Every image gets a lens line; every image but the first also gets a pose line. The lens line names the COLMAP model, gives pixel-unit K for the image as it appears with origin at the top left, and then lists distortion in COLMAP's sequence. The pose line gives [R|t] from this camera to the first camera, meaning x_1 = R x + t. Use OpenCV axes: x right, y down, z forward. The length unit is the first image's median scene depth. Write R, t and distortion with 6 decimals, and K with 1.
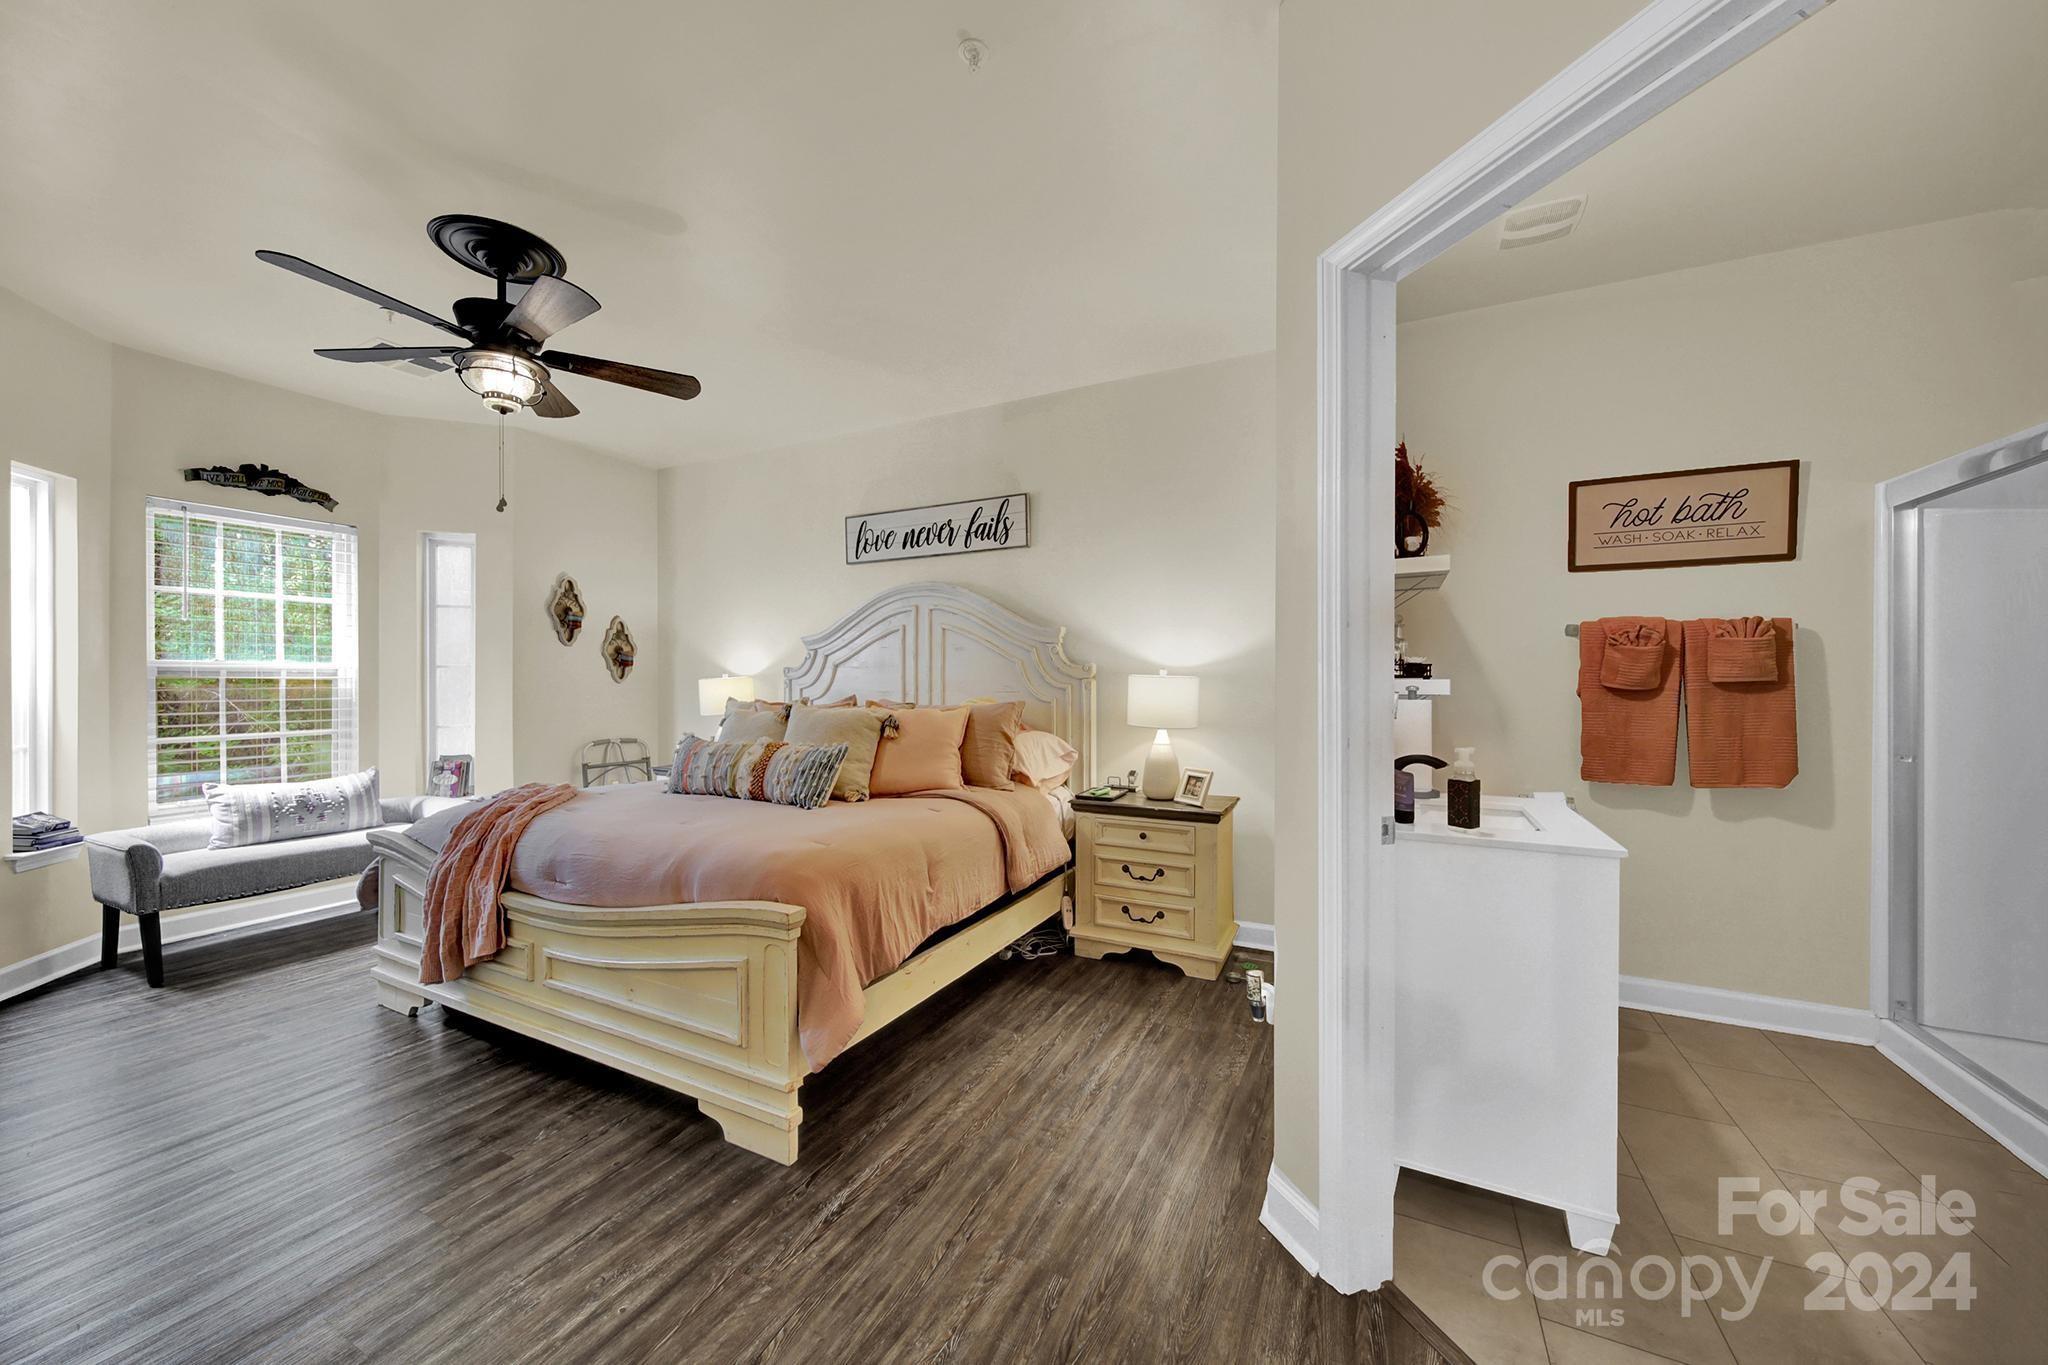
lens RADIAL K [[732.0, 0, 1014.9], [0, 732.0, 682.7], [0, 0, 1]] dist [-0.000585, -0.000253]
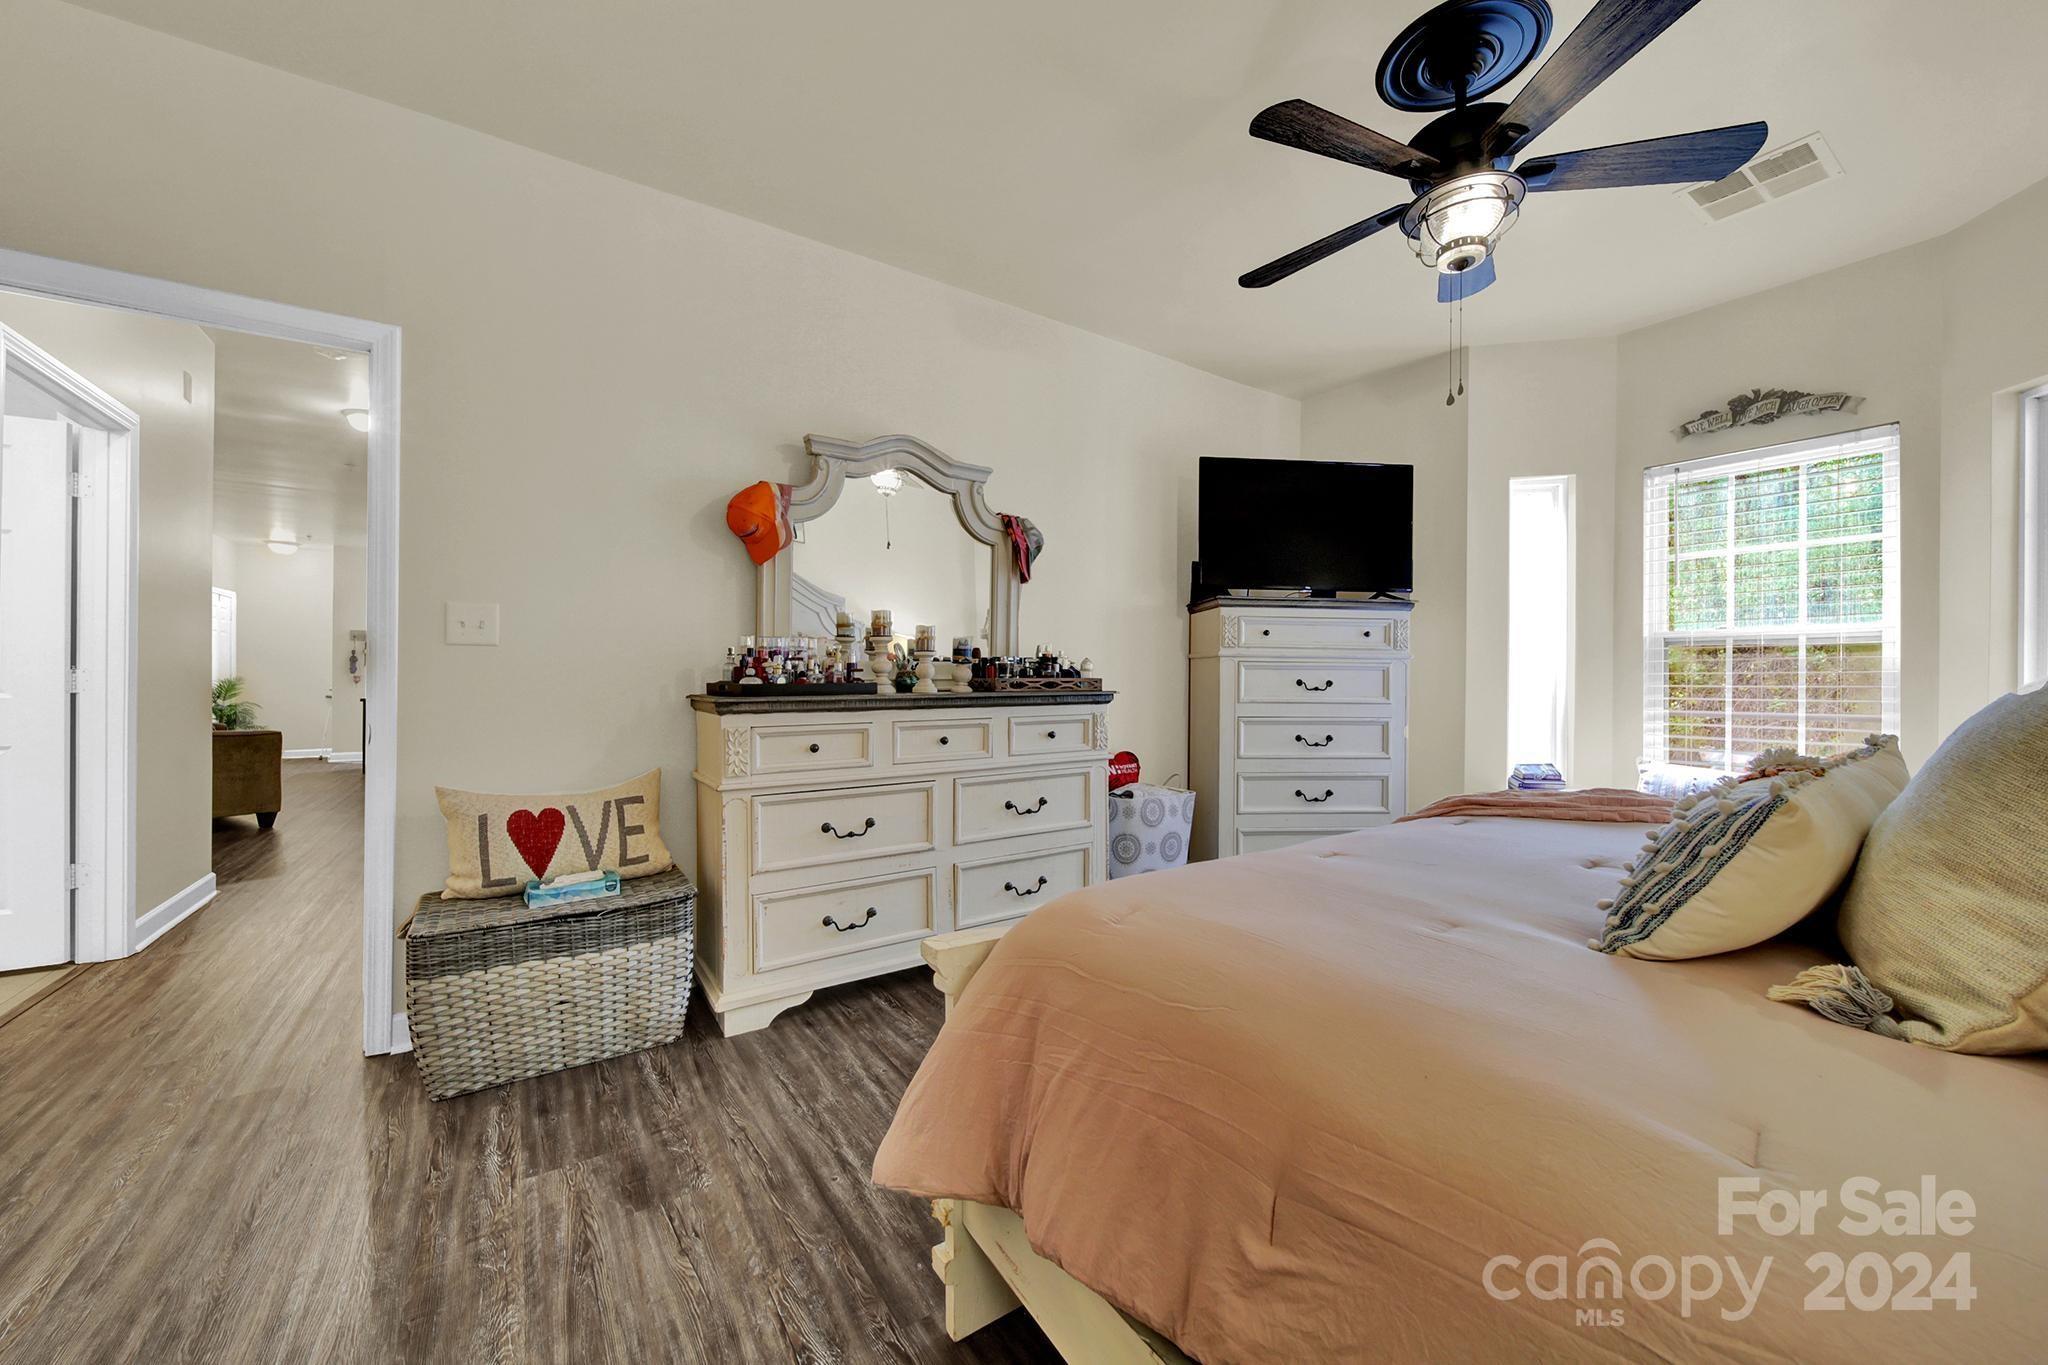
lens RADIAL K [[755.4, 0, 1021.4], [0, 755.4, 675.6], [0, 0, 1]] dist [-0.001754, -0.000188]
pose [[-0.487309, -0.005197, -0.873214, 0.159294], [-0.002924, 0.999986, -0.004319, 0.042005], [0.873225, 0.000449, -0.487317, 0.851425]]
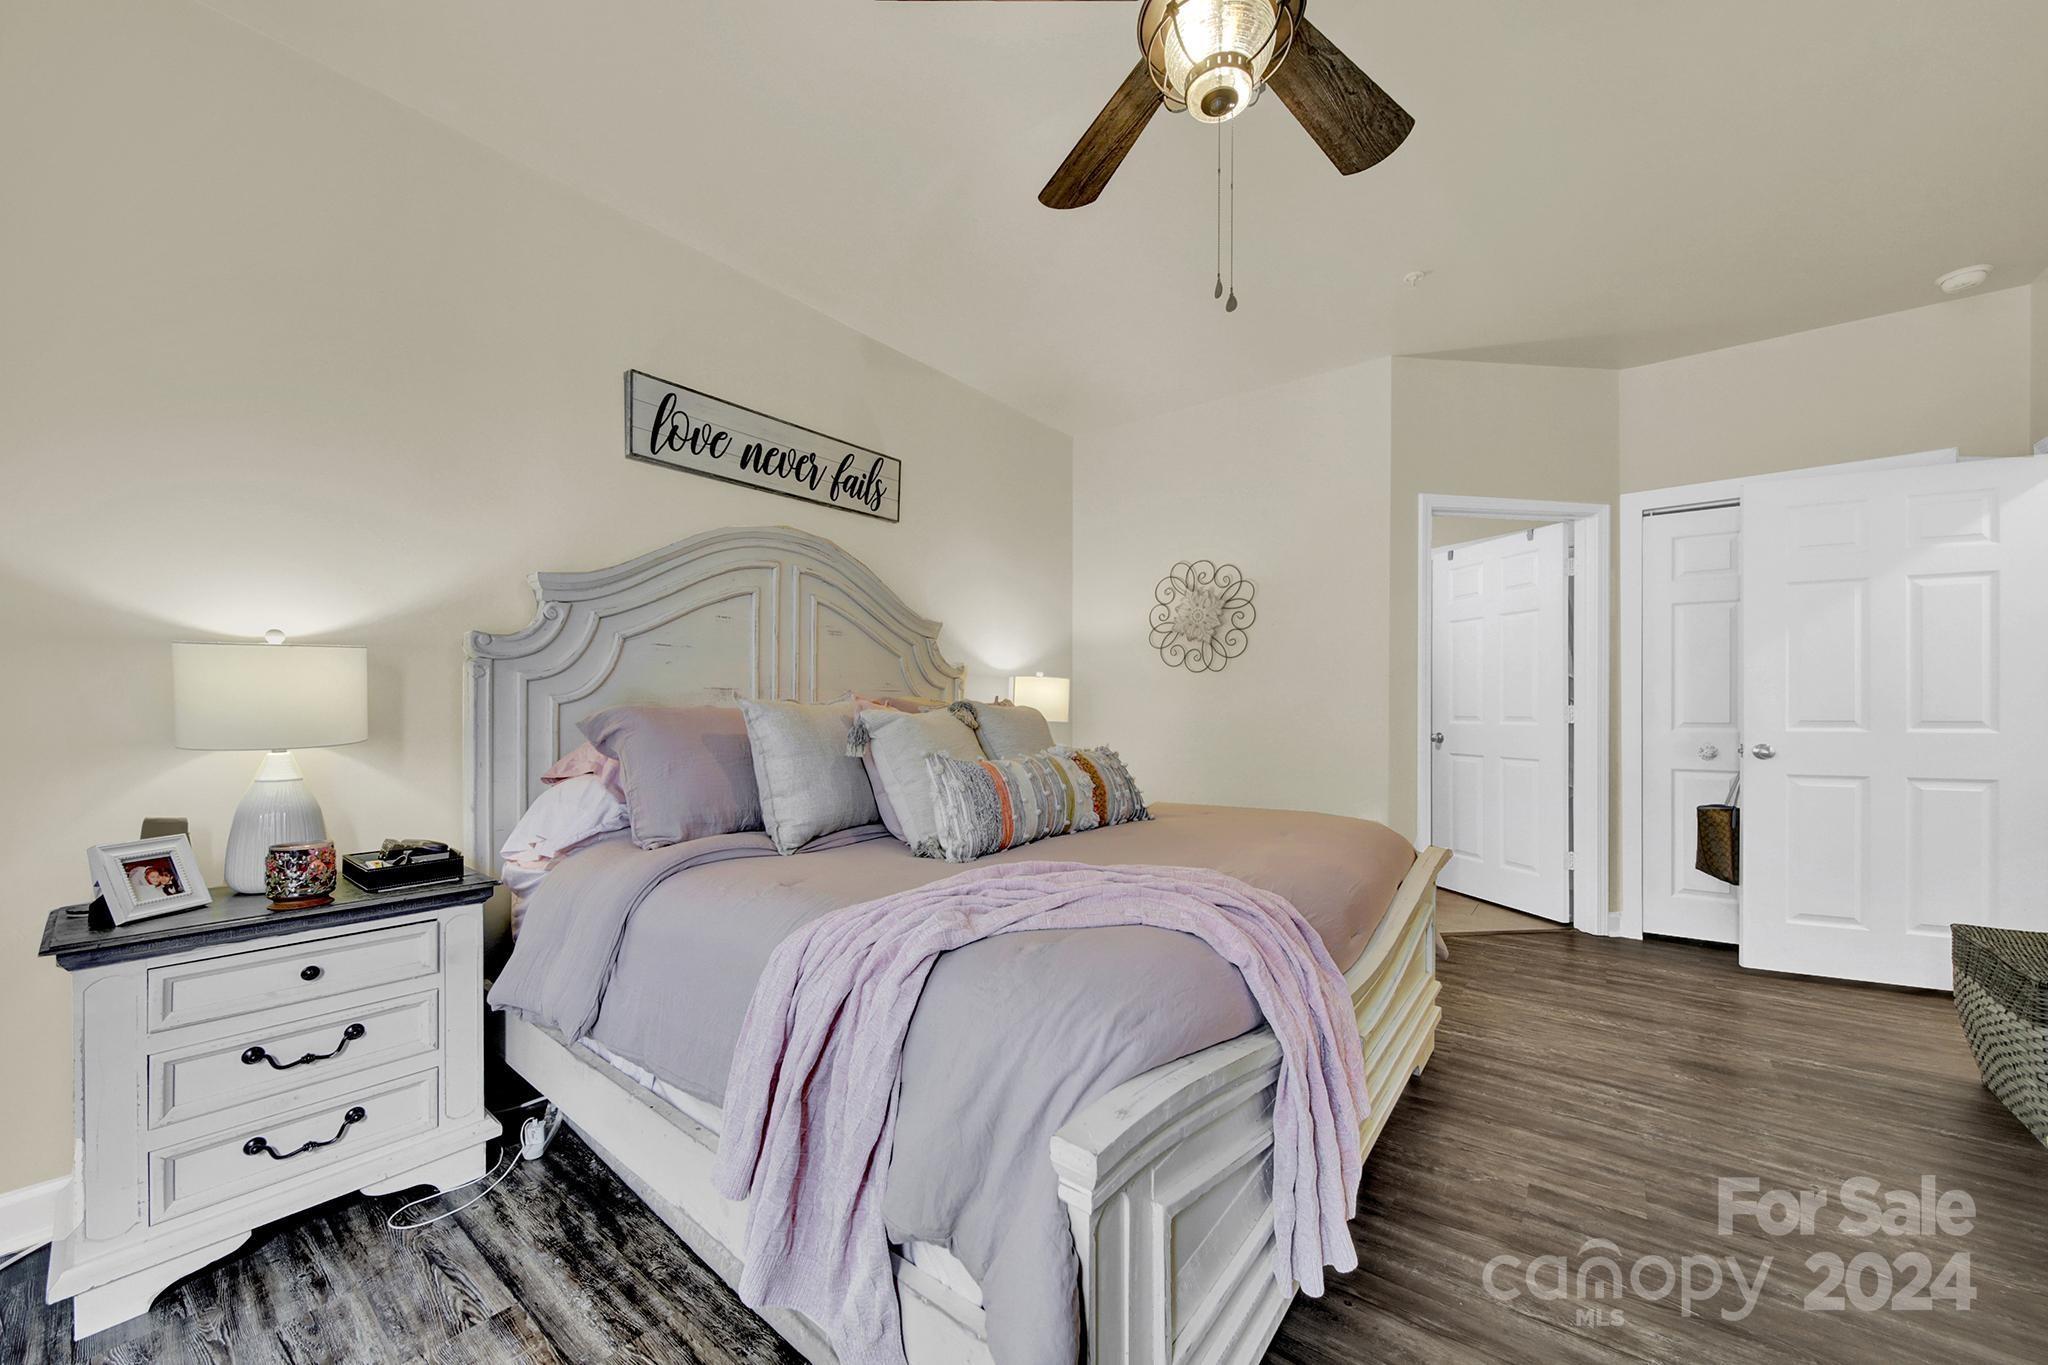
lens RADIAL K [[745.9, 0, 1021.4], [0, 745.9, 703.2], [0, 0, 1]] dist [-0.017279, -0.000025]
pose [[0.204868, 0.001095, 0.978789, -1.056921], [-0.009500, 0.999954, 0.000870, 0.030901], [-0.978743, -0.009477, 0.204869, 0.886595]]
